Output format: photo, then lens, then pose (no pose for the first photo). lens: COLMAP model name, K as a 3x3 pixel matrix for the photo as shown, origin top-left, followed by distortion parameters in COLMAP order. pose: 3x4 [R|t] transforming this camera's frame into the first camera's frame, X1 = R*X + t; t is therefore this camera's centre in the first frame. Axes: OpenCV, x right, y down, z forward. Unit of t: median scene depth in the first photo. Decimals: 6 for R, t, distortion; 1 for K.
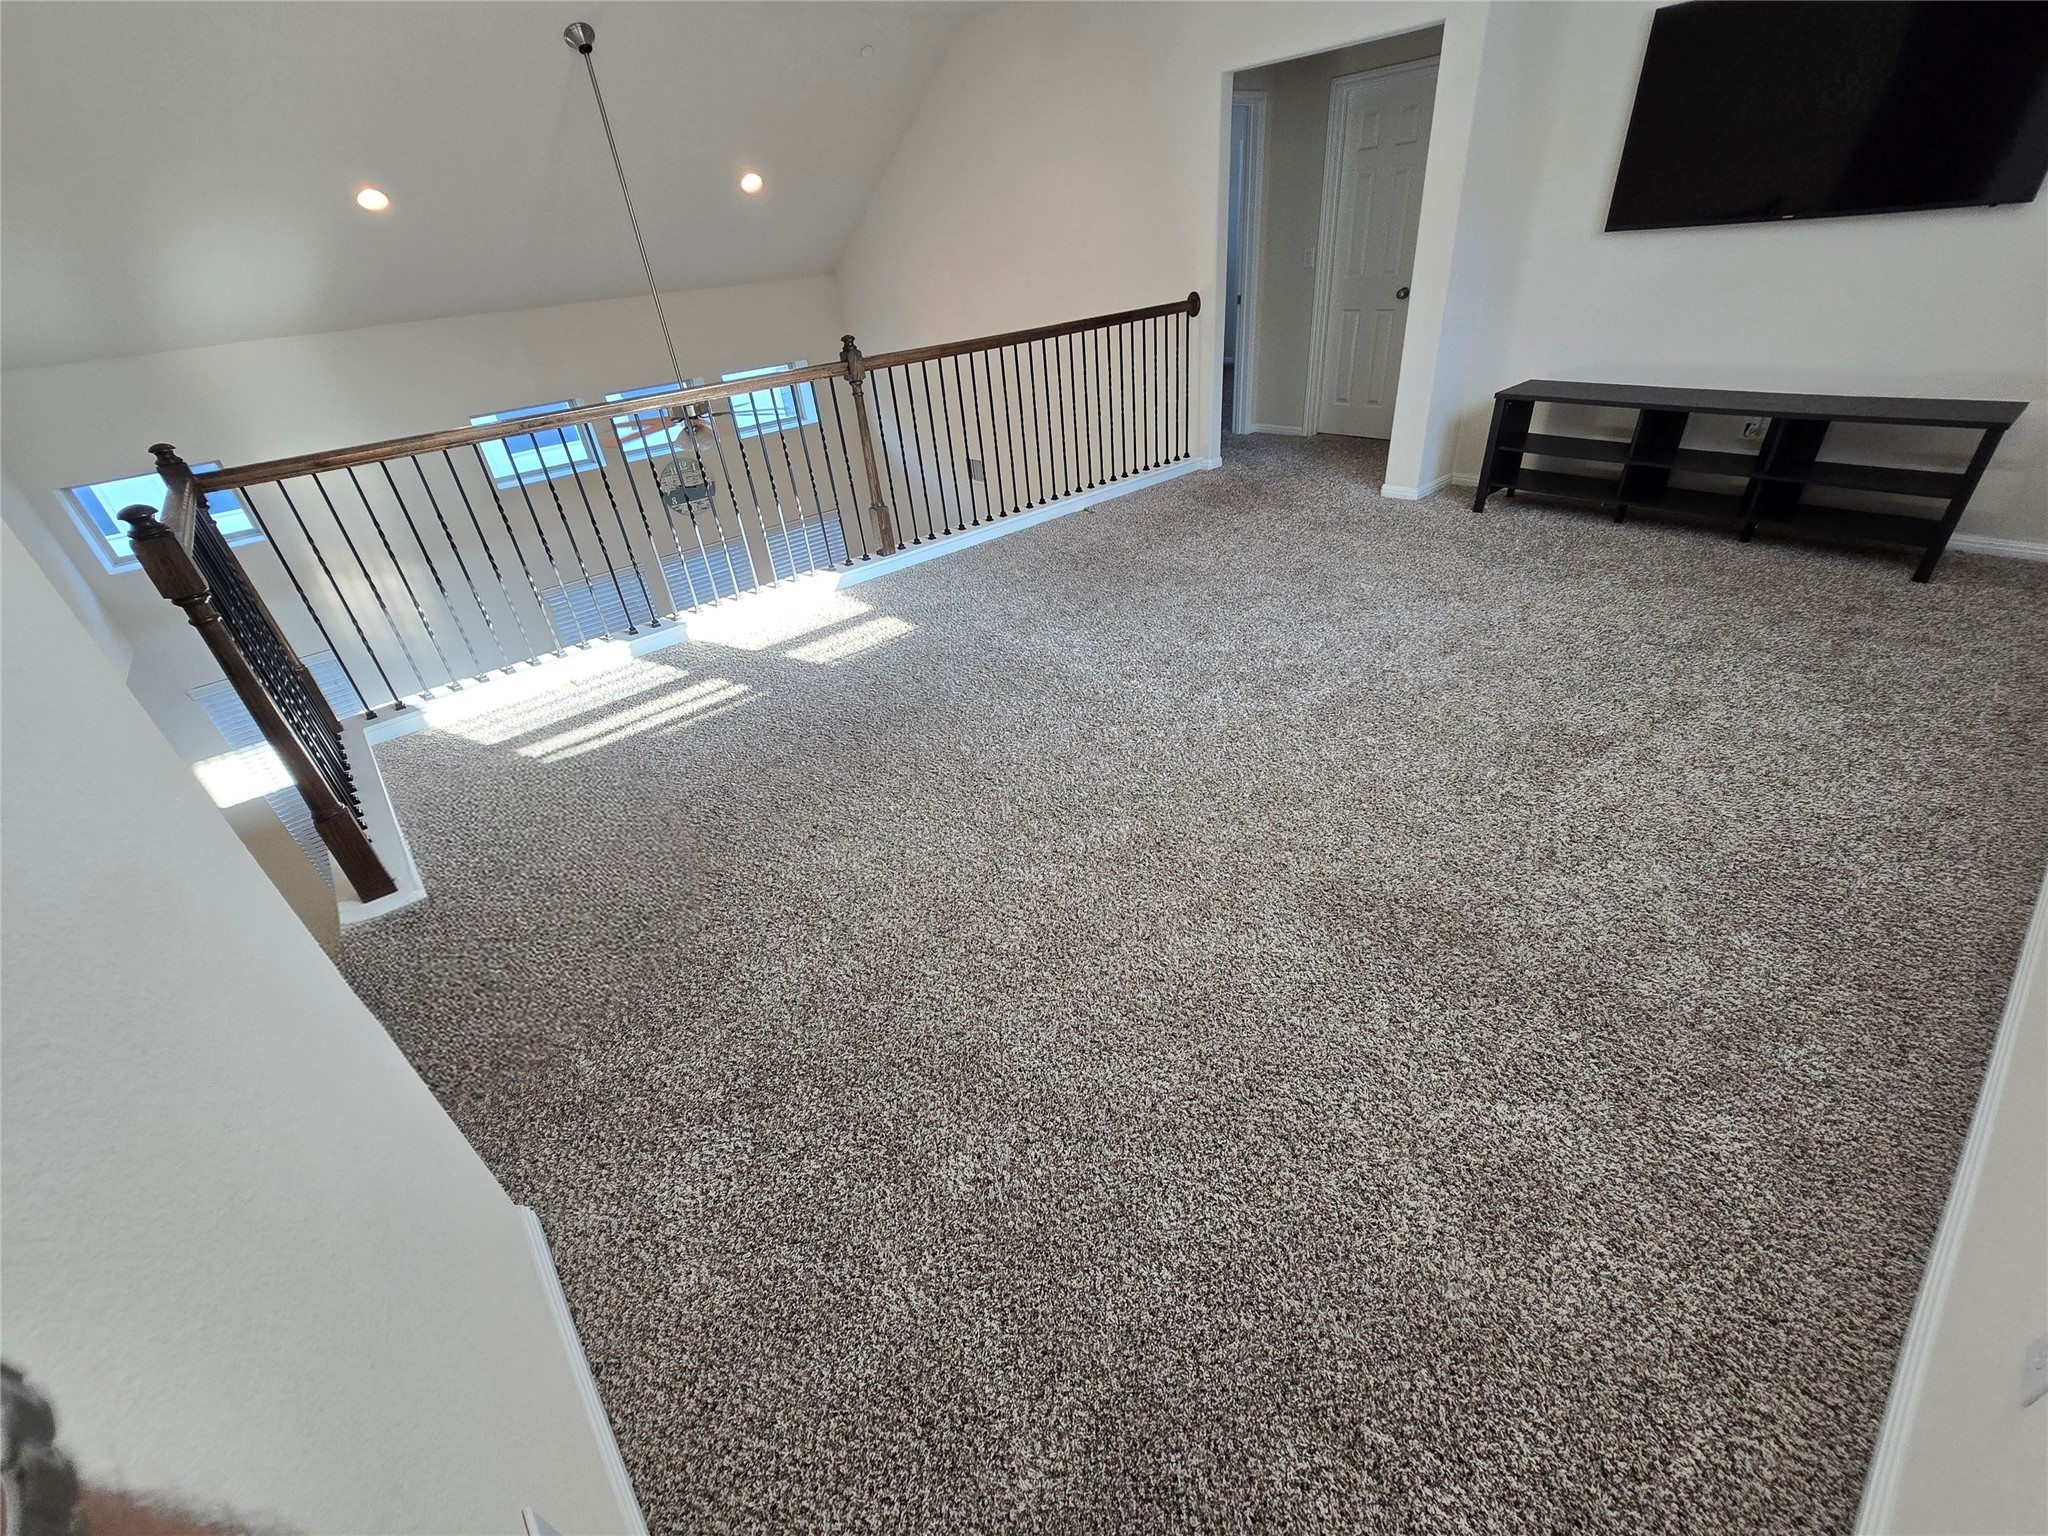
lens RADIAL K [[828.5, 0, 1038.8], [0, 828.5, 772.3], [0, 0, 1]] dist [-0.001539, -0.000399]
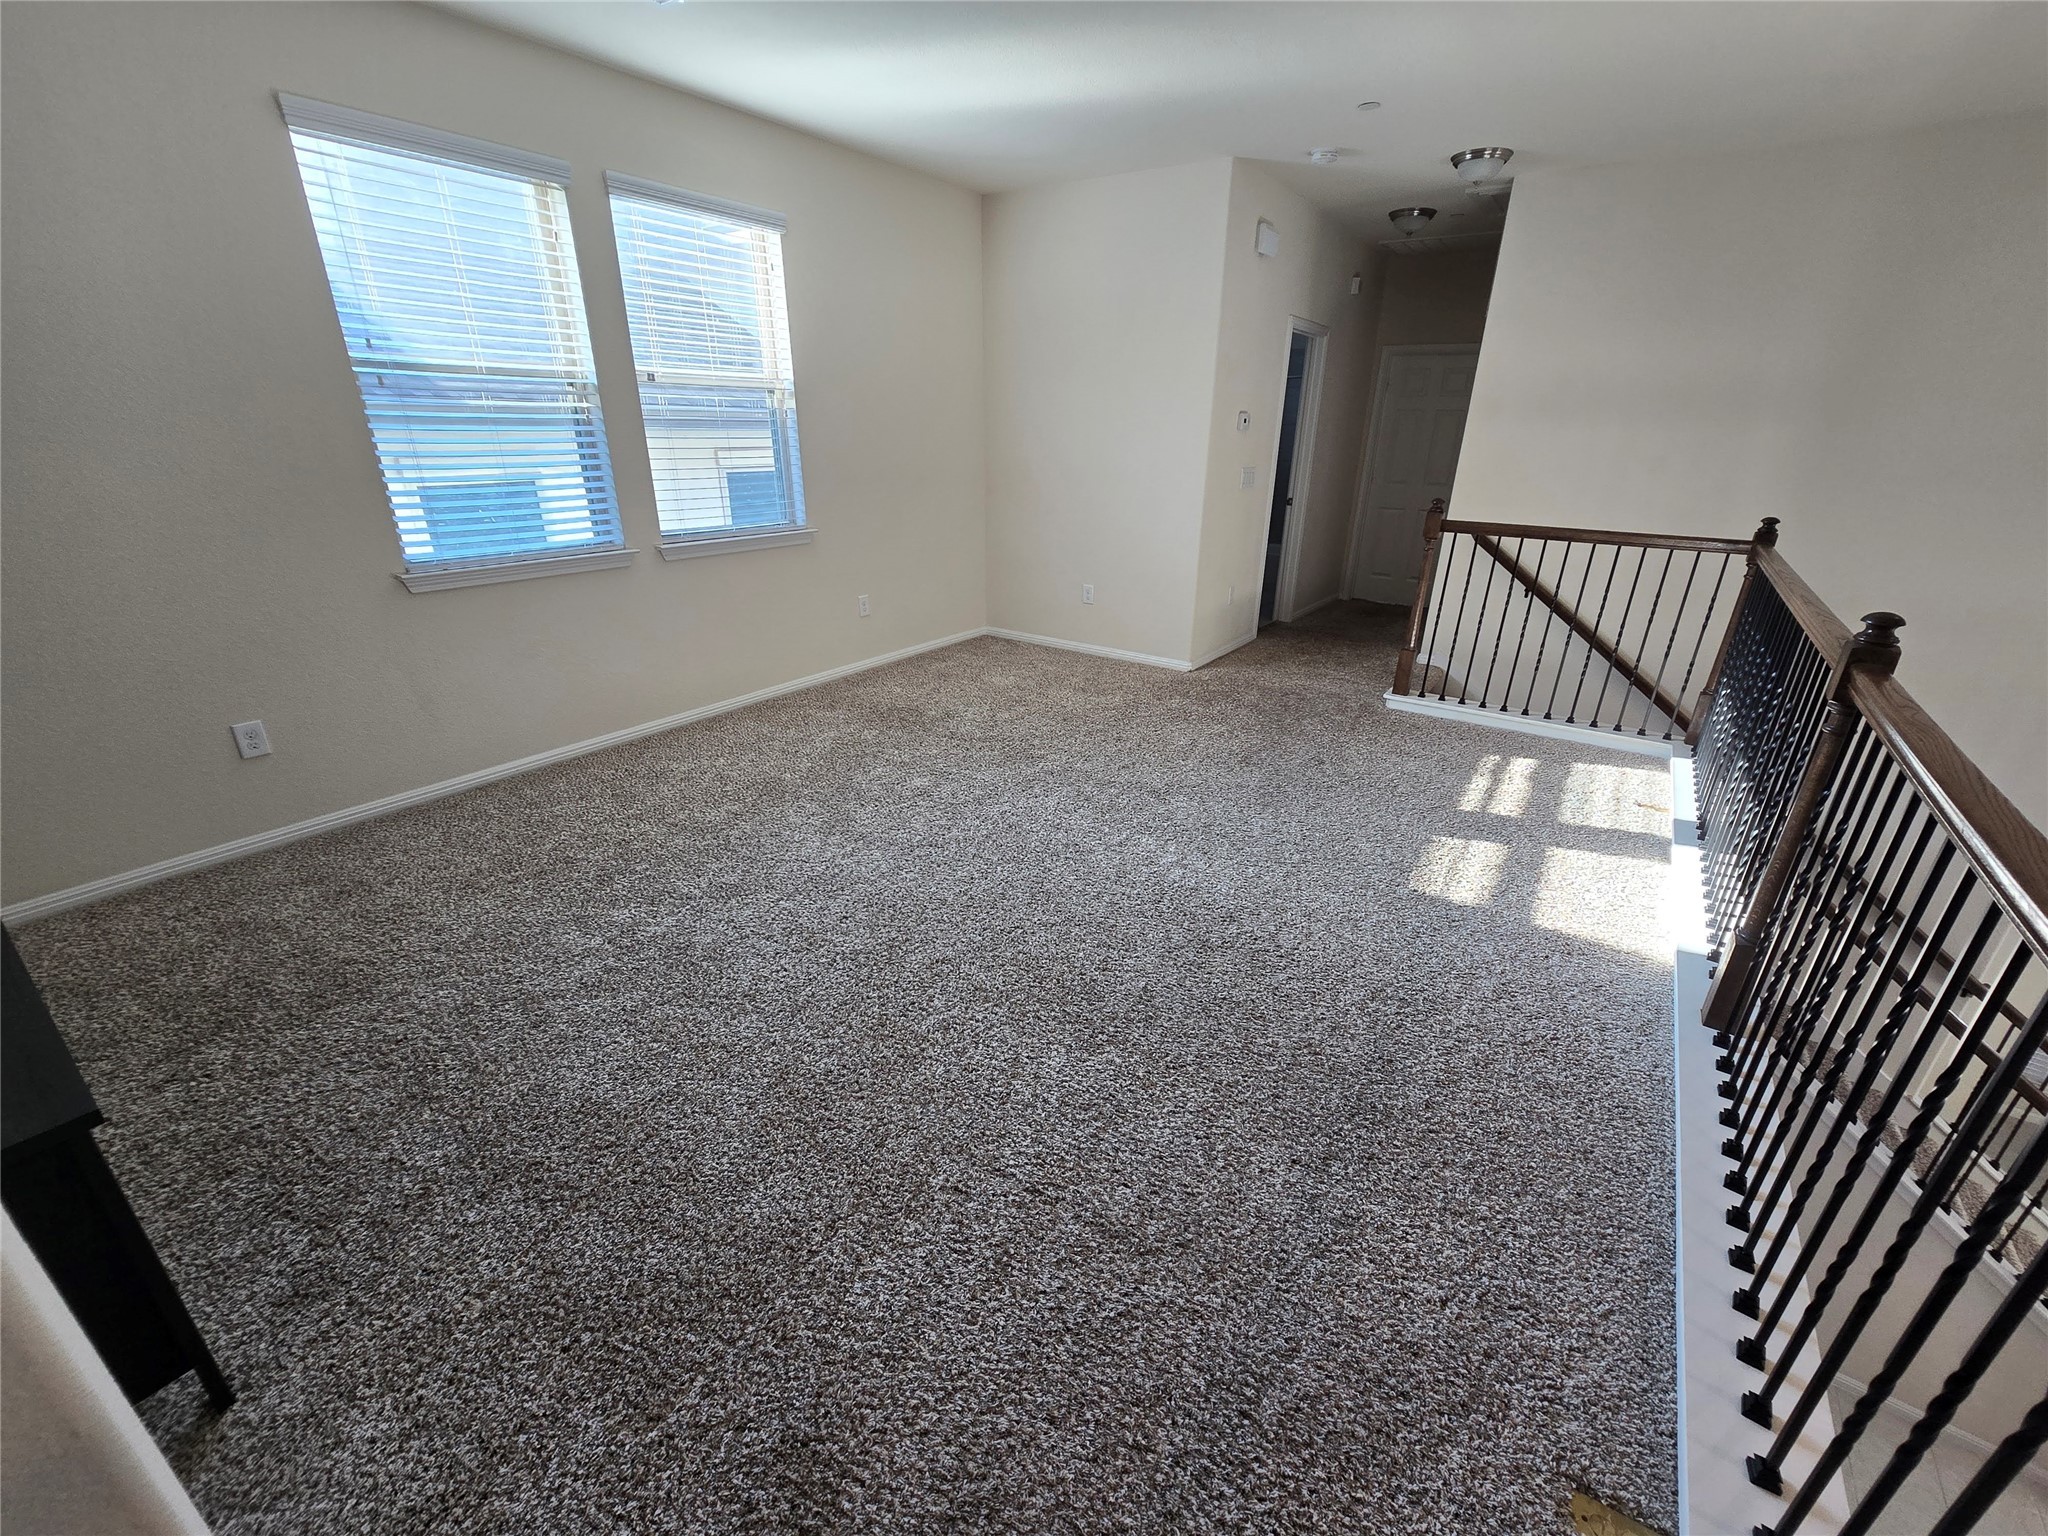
lens RADIAL K [[828.5, 0, 1038.8], [0, 828.5, 772.3], [0, 0, 1]] dist [-0.001539, -0.000399]
pose [[-0.968356, 0.145733, -0.202604, 0.295408], [-0.088241, 0.559443, 0.824158, -0.791501], [0.233452, 0.815957, -0.528881, 1.197883]]
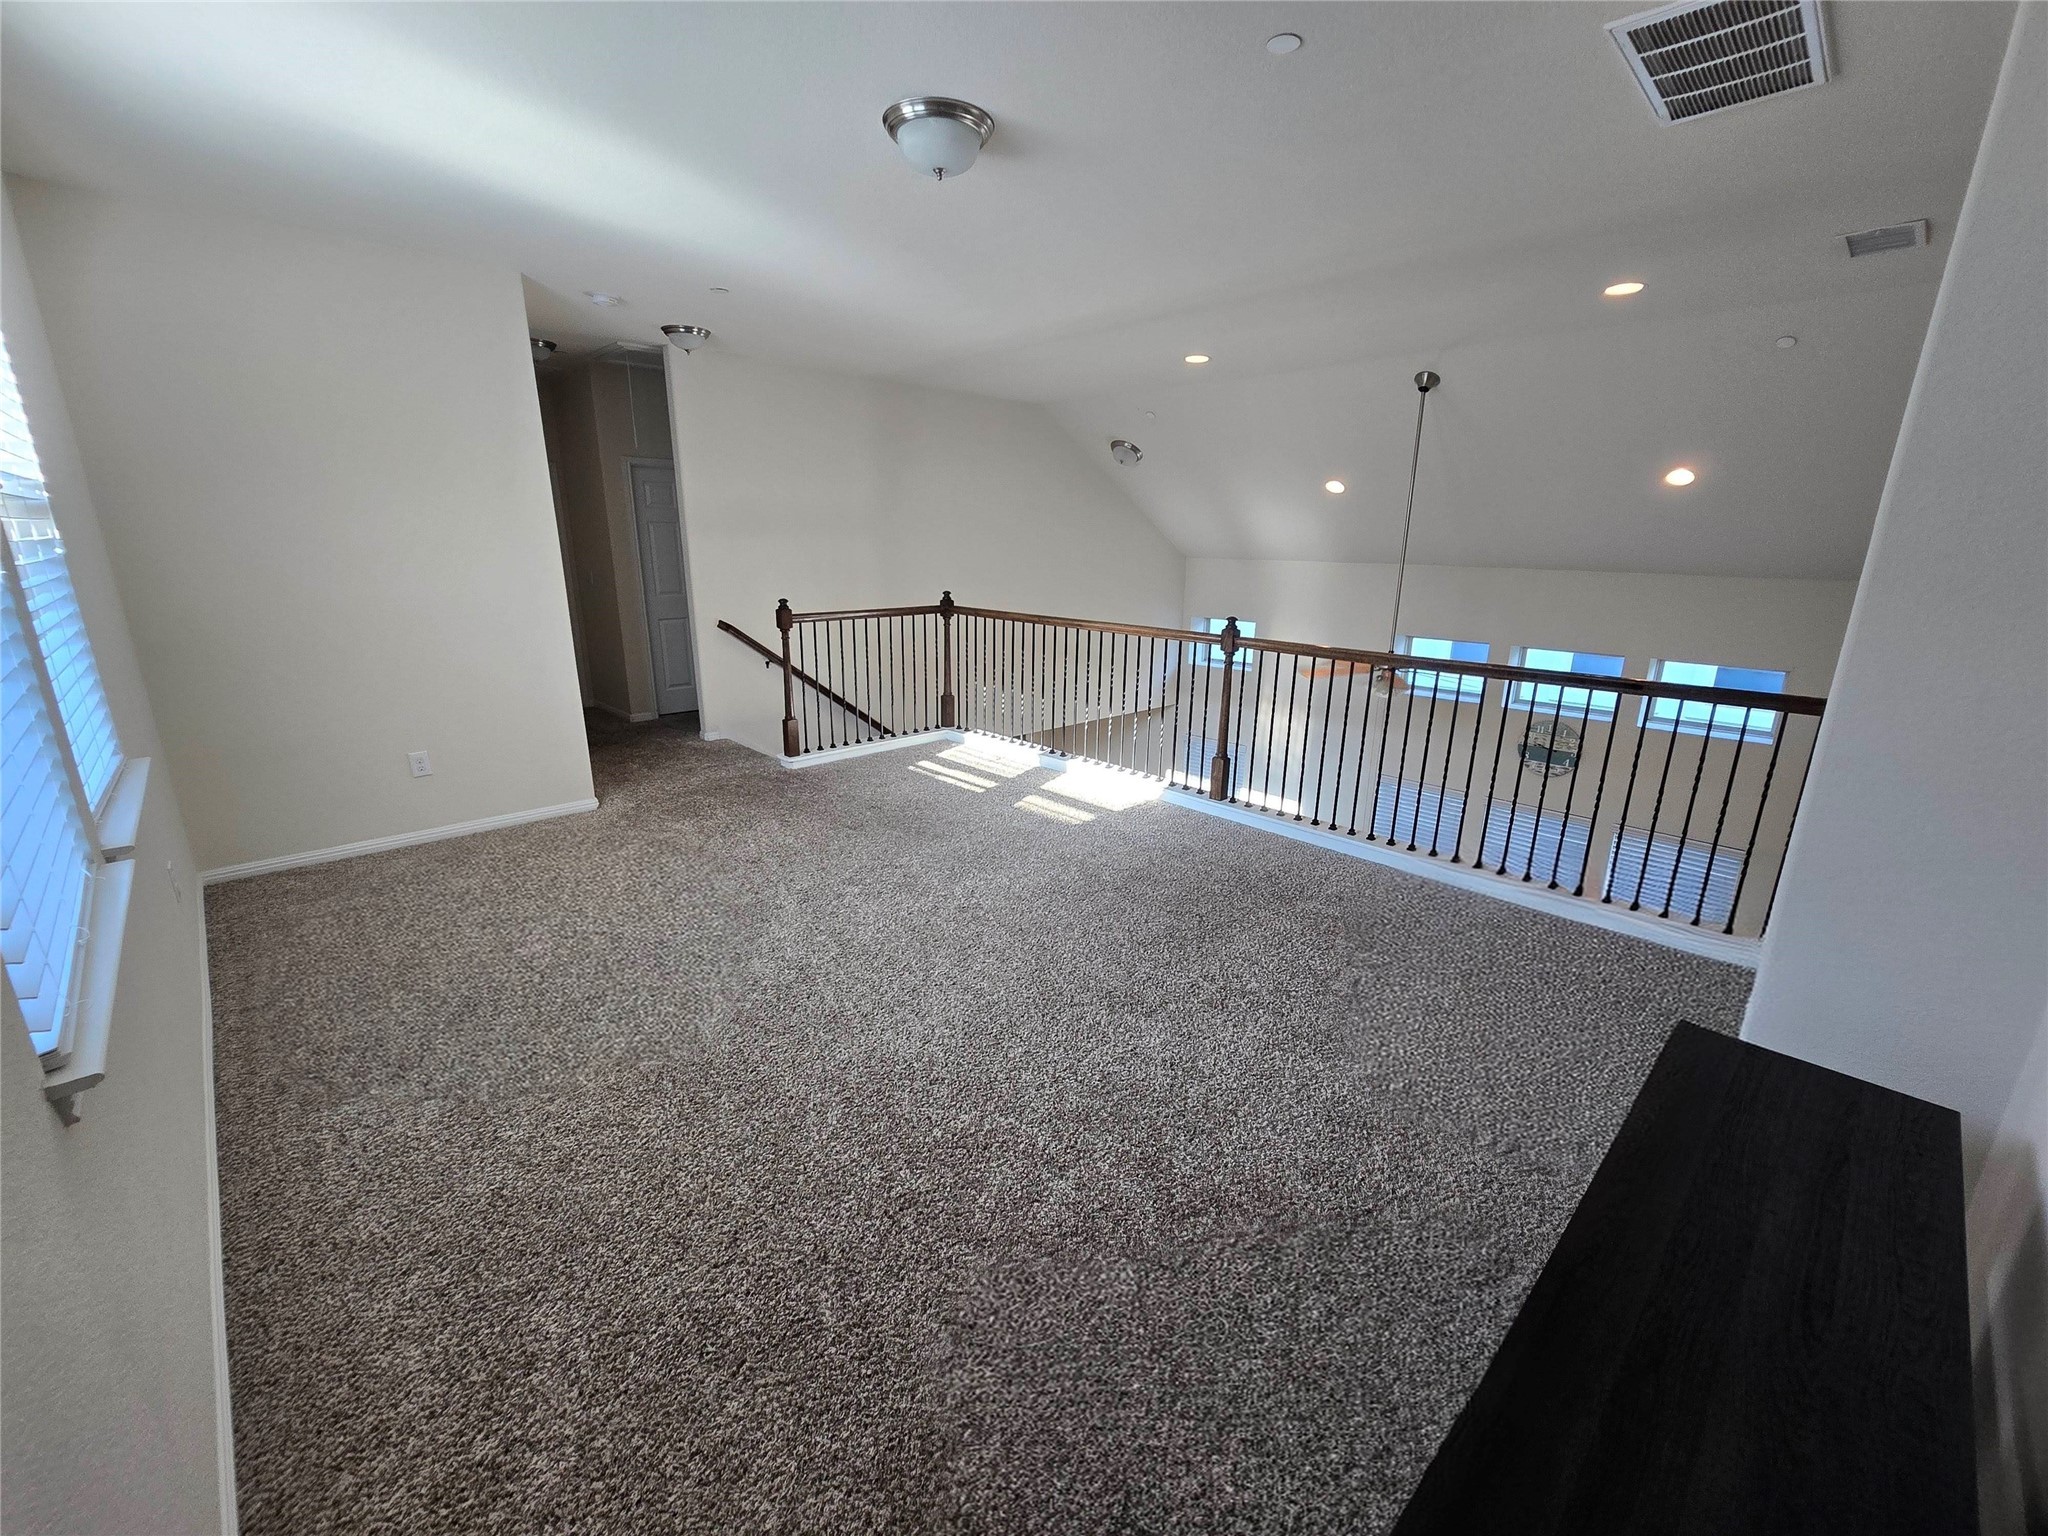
lens RADIAL K [[823.3, 0, 1024.2], [0, 823.3, 773.7], [0, 0, 1]] dist [0.011046, -0.016390]
pose [[0.033612, 0.344002, -0.938367, 0.906781], [-0.555999, 0.786634, 0.268462, -0.498613], [0.830503, 0.512708, 0.217705, 0.629357]]
